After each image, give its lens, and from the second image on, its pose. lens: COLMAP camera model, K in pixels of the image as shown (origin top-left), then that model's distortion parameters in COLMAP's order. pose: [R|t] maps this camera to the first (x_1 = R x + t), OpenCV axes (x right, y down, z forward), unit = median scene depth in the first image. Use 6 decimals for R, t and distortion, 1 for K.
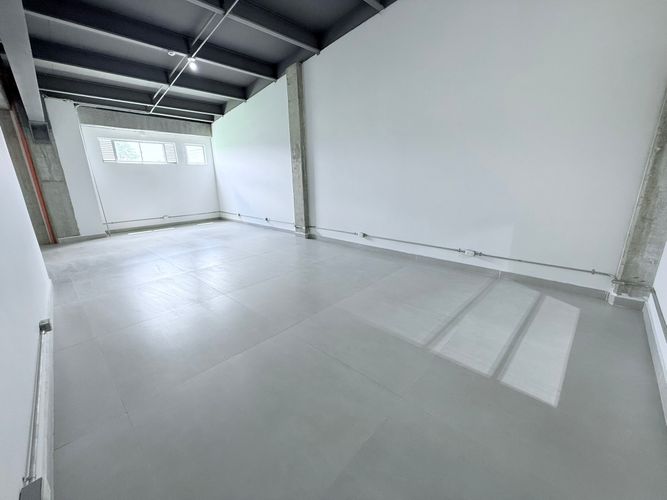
lens RADIAL K [[267.6, 0, 333.5], [0, 267.6, 250.0], [0, 0, 1]] dist [-0.000504, 0.000214]
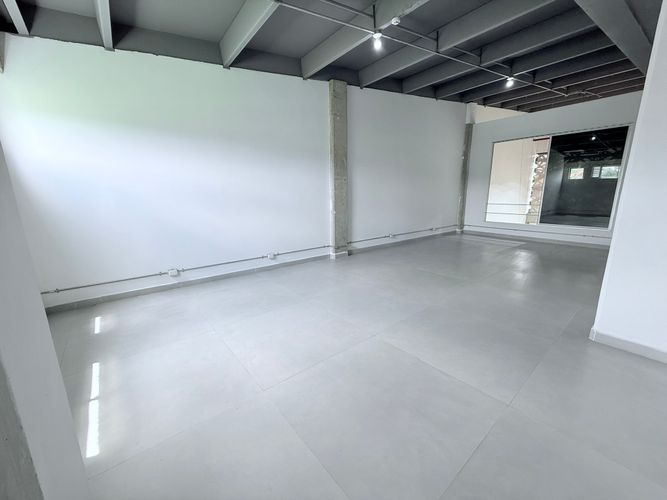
lens RADIAL K [[267.6, 0, 333.5], [0, 267.6, 250.0], [0, 0, 1]] dist [-0.000504, 0.000214]
pose [[0.138680, -0.190112, 0.971918, -1.066323], [0.267258, 0.952174, 0.148115, -0.225043], [-0.953594, 0.239213, 0.182857, 0.867618]]
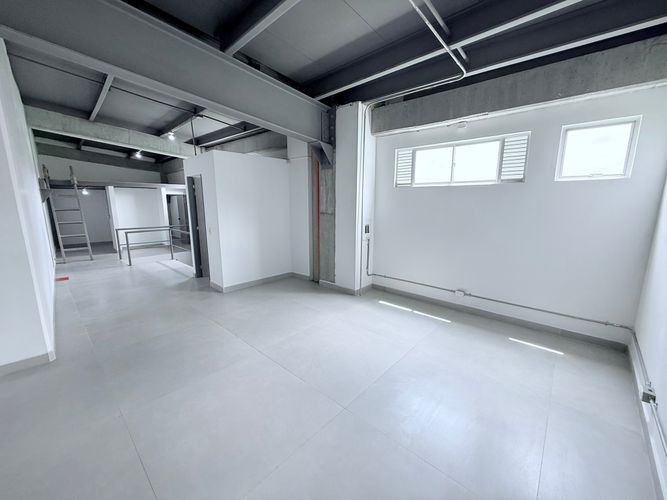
lens RADIAL K [[267.6, 0, 333.5], [0, 267.6, 250.0], [0, 0, 1]] dist [-0.000504, 0.000214]
pose [[0.011081, 0.201456, -0.979435, -0.225135], [-0.260683, 0.946206, 0.191672, -0.304552], [0.965361, 0.253198, 0.063001, 0.967400]]
